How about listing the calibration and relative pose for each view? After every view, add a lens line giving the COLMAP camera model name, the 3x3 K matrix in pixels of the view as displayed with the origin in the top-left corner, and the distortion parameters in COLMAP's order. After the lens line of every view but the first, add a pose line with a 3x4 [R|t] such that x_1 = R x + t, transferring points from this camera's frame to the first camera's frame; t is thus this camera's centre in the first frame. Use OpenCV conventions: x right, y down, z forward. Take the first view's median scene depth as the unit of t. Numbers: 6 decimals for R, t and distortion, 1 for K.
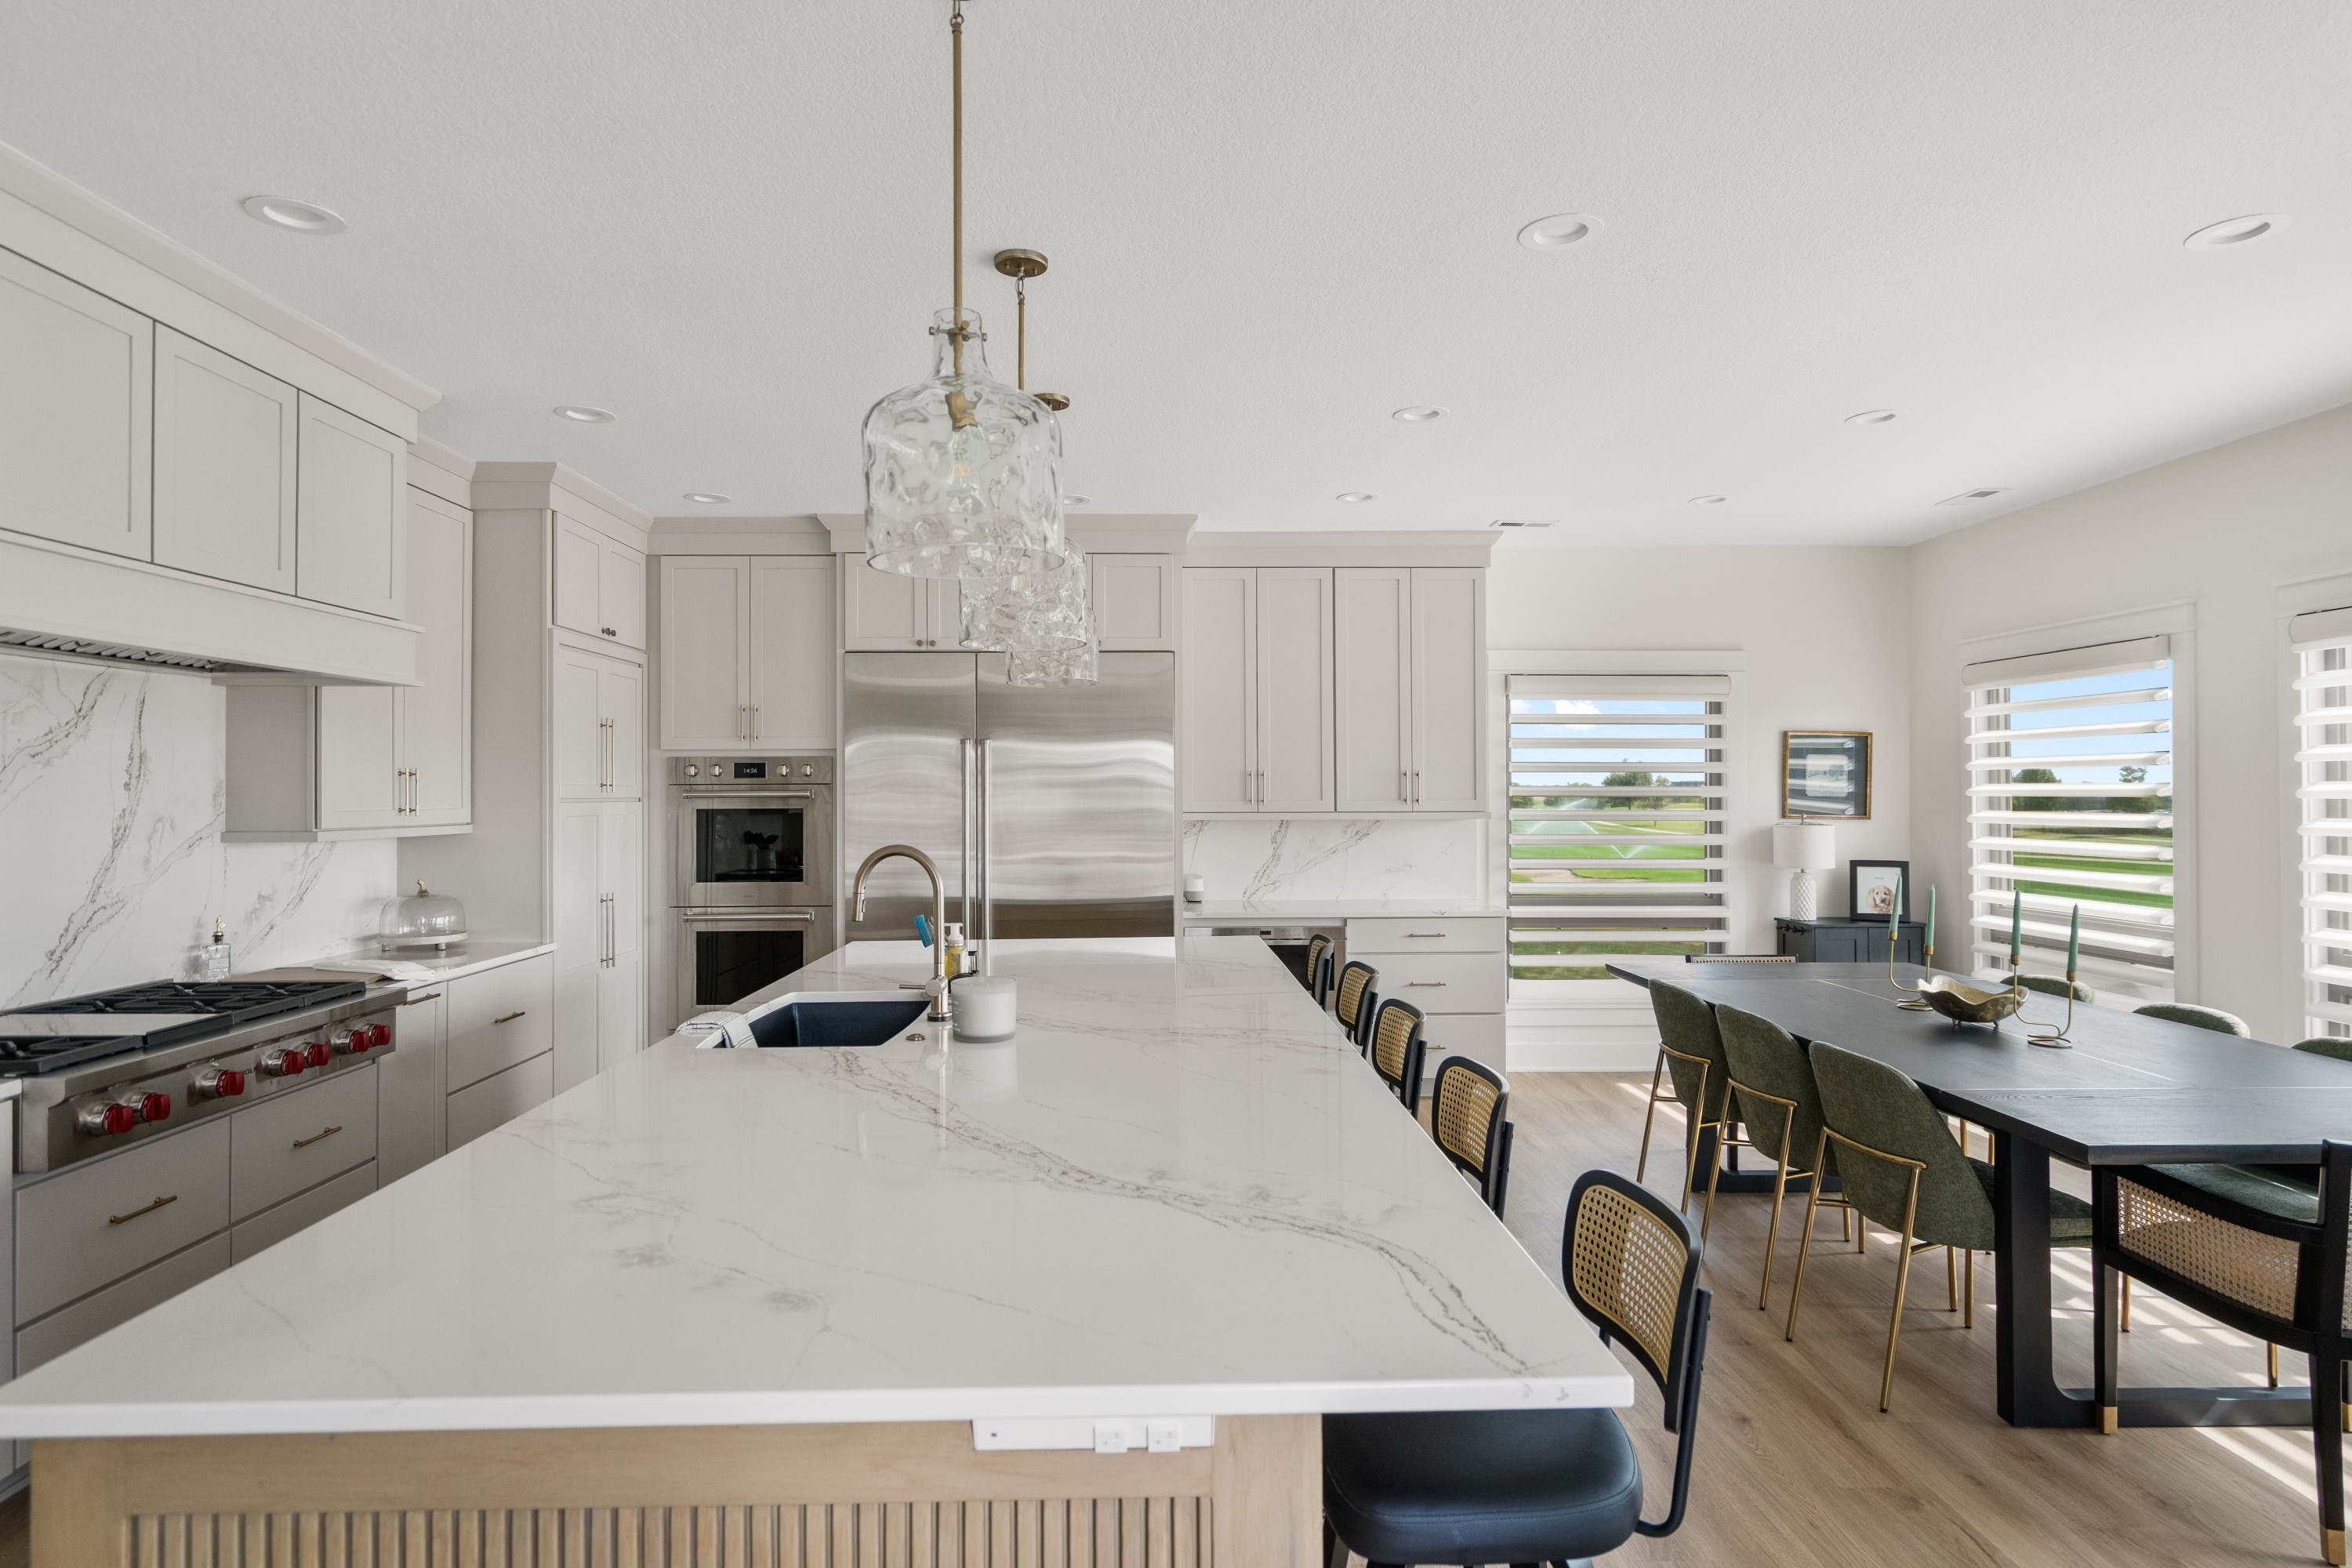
lens RADIAL K [[1273.1, 0, 1176.0], [0, 1273.1, 784.0], [0, 0, 1]] dist [0.006214, -0.000072]
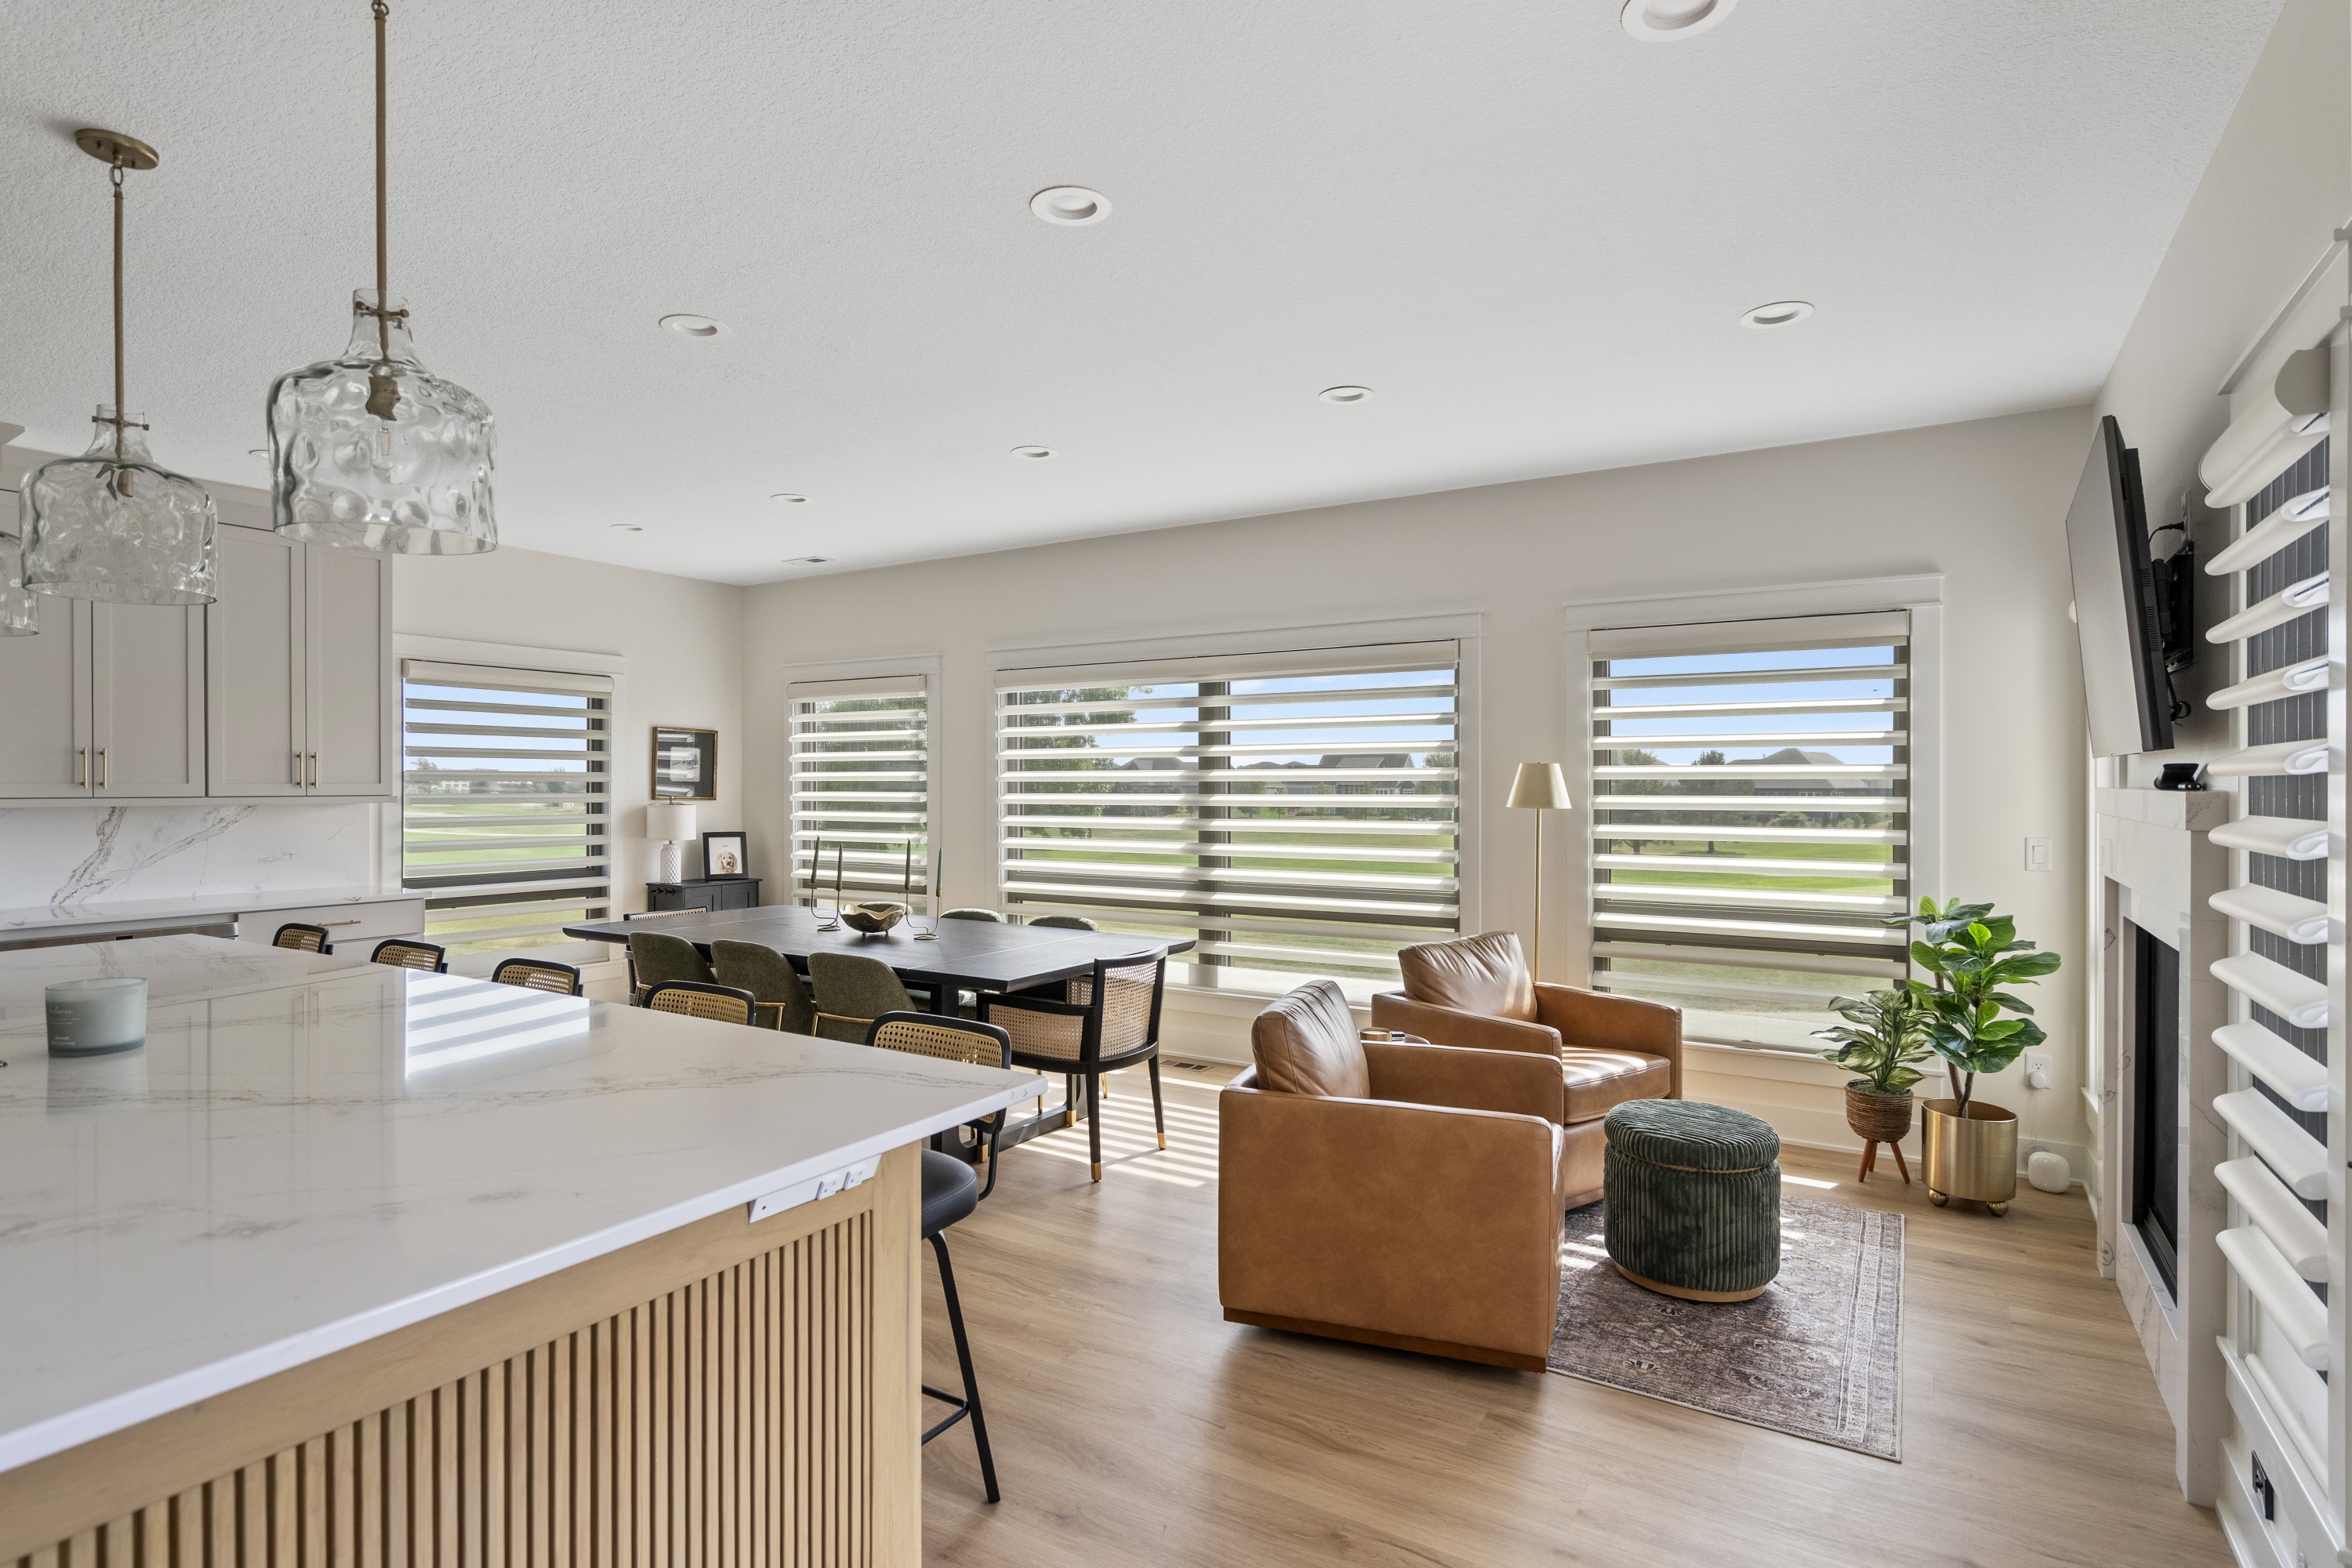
lens RADIAL K [[1184.5, 0, 1176.0], [0, 1184.5, 784.0], [0, 0, 1]] dist [-0.000373, -0.000222]
pose [[0.548278, 0.001582, 0.836295, -0.248041], [-0.006912, 0.999973, 0.002640, 0.007973], [-0.836268, -0.007228, 0.548274, -0.025743]]
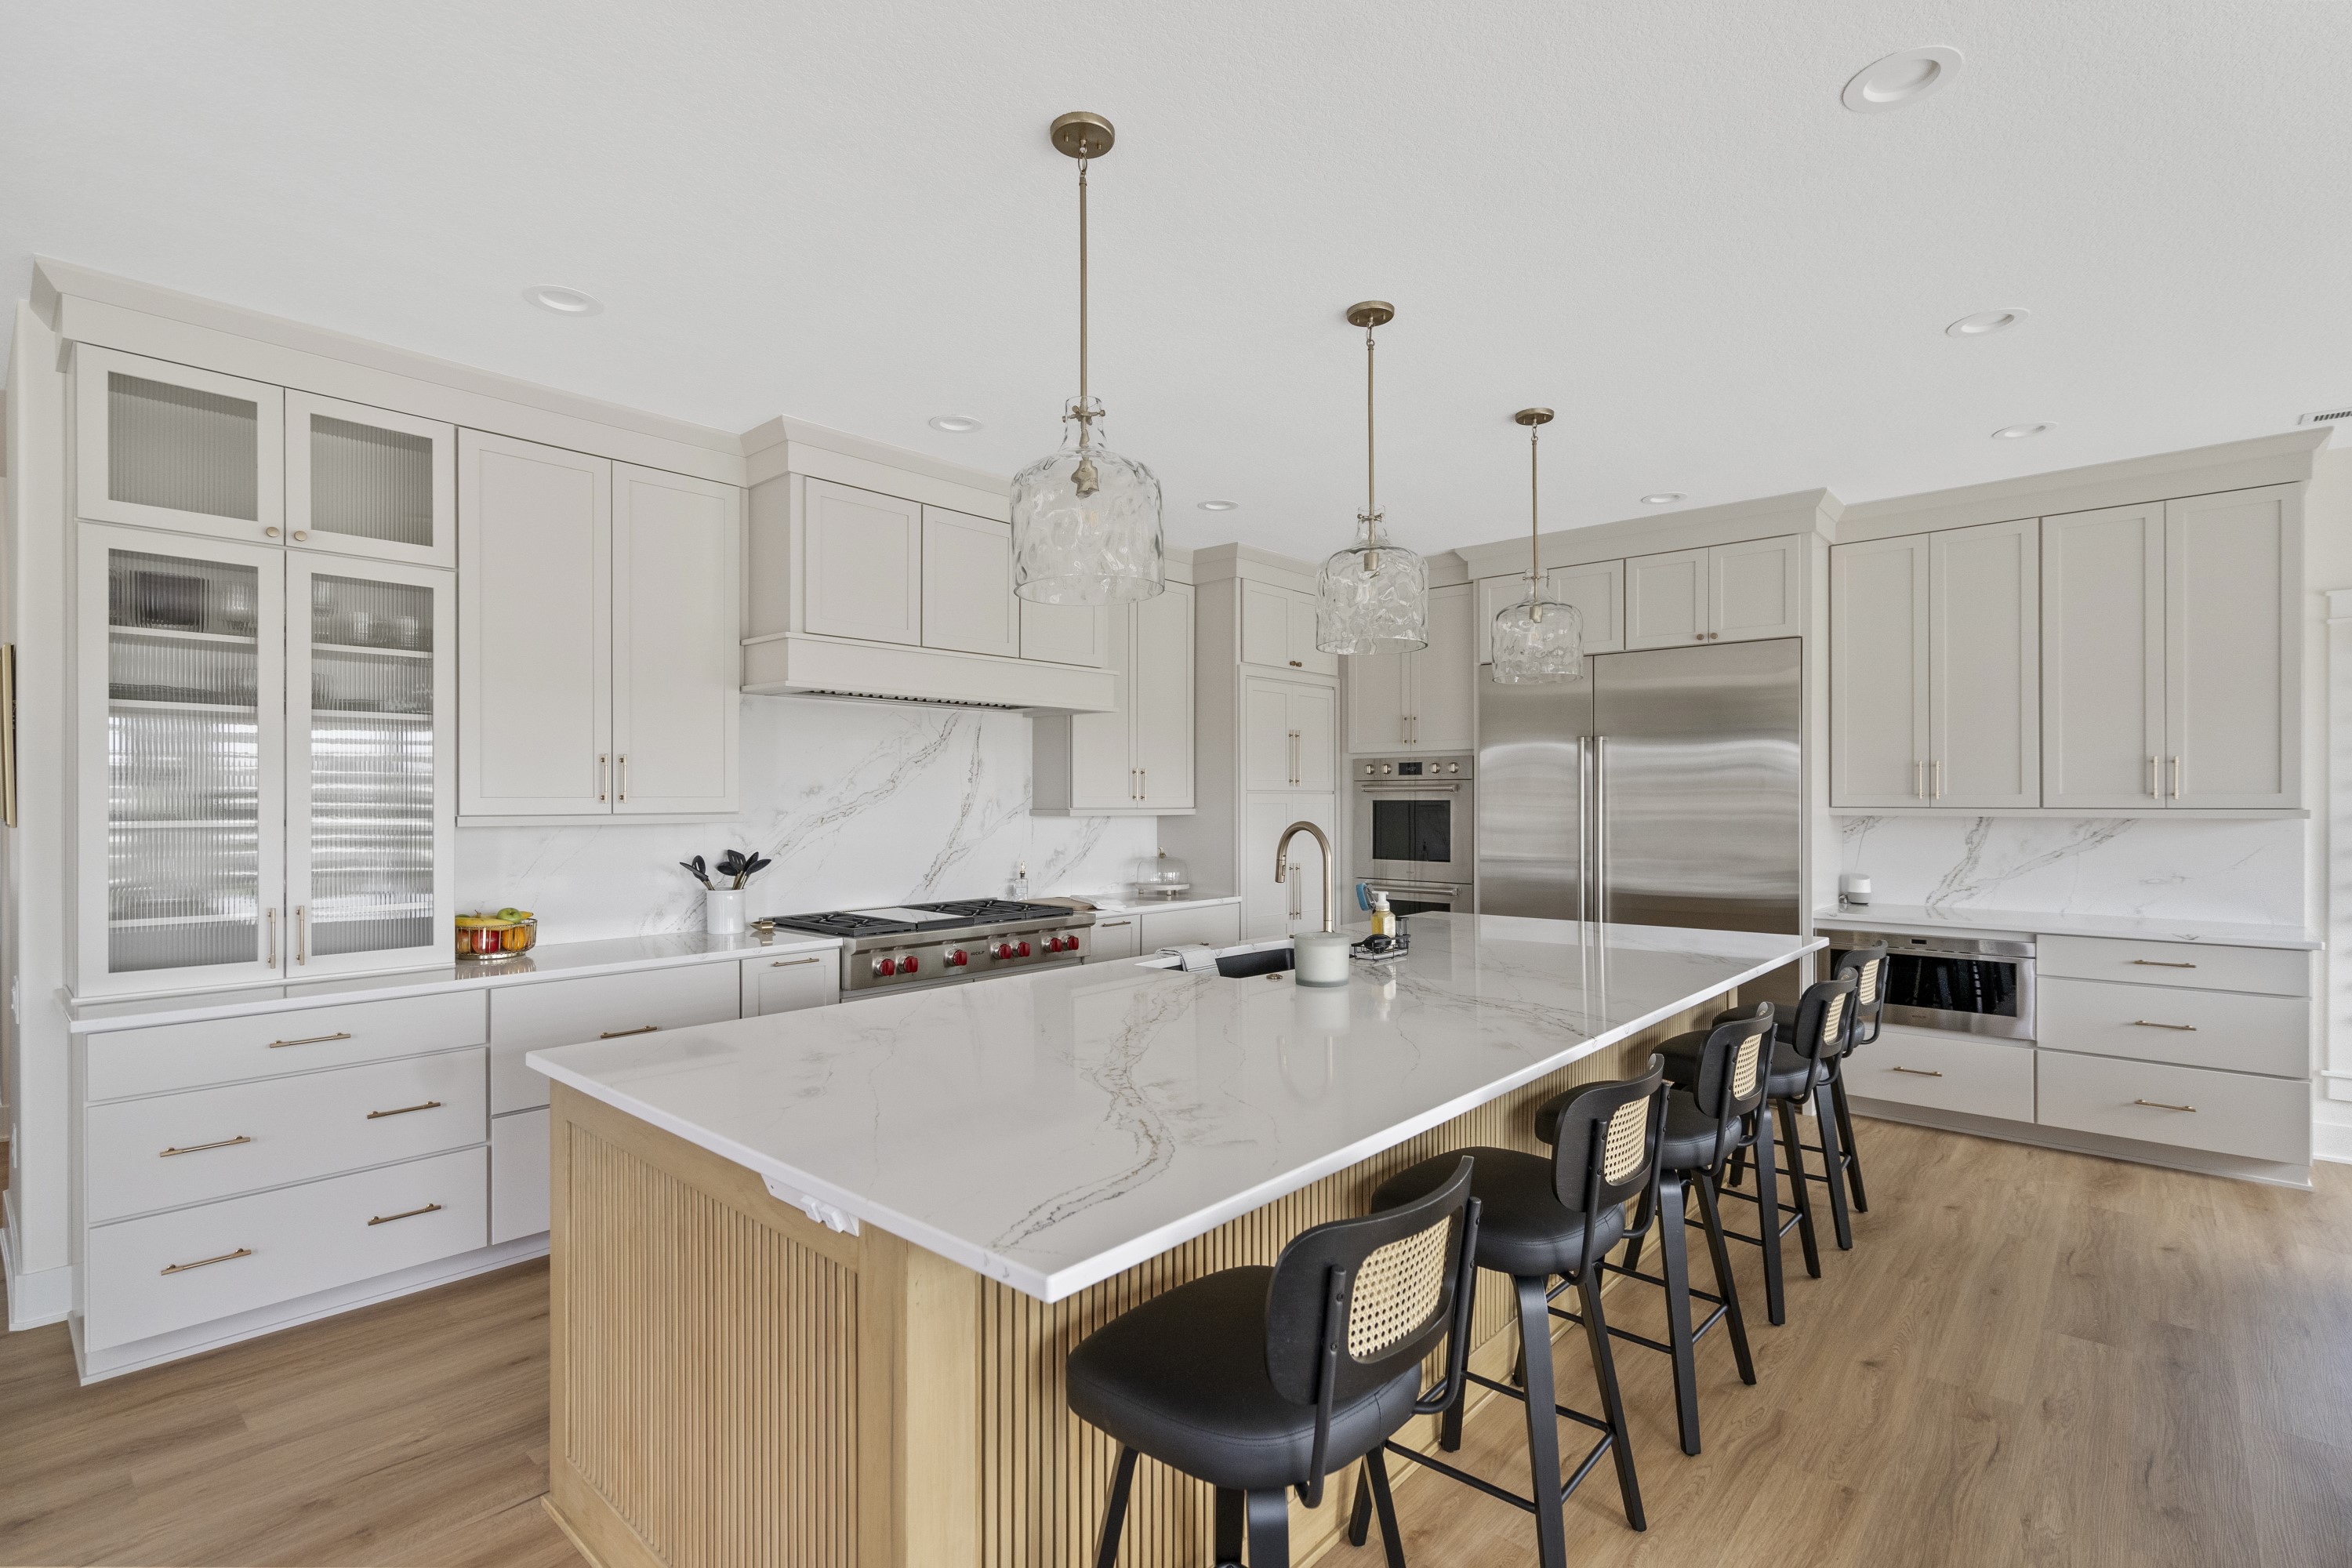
lens RADIAL K [[1103.4, 0, 1171.7], [0, 1103.4, 796.9], [0, 0, 1]] dist [-0.000878, 0.000227]
pose [[0.724951, 0.001688, -0.688798, 0.267593], [0.002301, 0.999985, 0.004873, 0.012639], [0.688797, -0.005118, 0.724937, 0.097699]]
